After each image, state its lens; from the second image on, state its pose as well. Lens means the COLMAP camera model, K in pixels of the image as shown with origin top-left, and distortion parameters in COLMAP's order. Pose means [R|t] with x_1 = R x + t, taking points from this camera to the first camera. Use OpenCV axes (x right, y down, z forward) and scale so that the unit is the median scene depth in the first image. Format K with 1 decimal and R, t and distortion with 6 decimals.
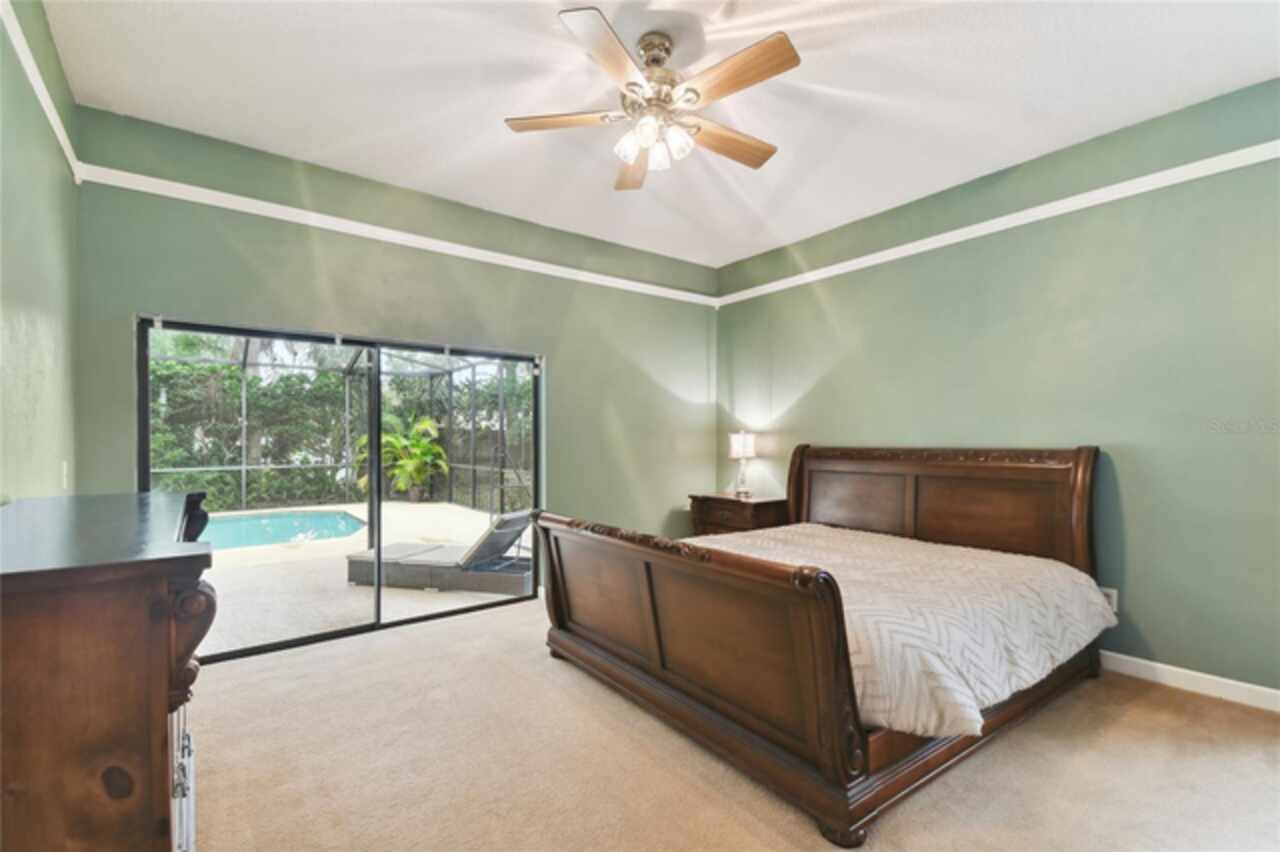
lens RADIAL K [[563.7, 0, 644.1], [0, 563.7, 433.5], [0, 0, 1]] dist [0.068407, -0.037000]
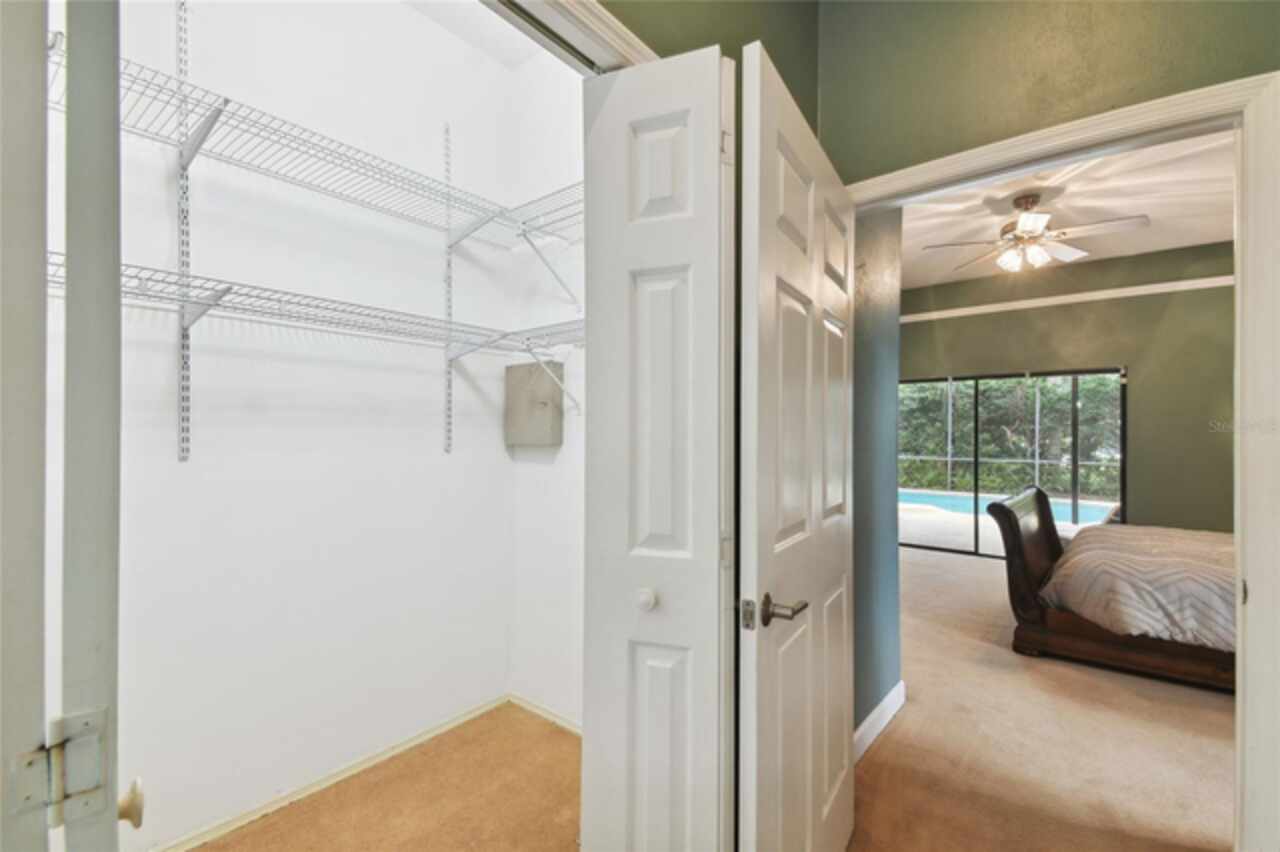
lens RADIAL K [[563.7, 0, 644.1], [0, 563.7, 433.5], [0, 0, 1]] dist [0.068407, -0.037000]
pose [[0.245120, 0.004103, -0.969484, 0.465426], [-0.003254, 0.999989, 0.003410, -0.001160], [0.969487, 0.002318, 0.245131, -0.156673]]
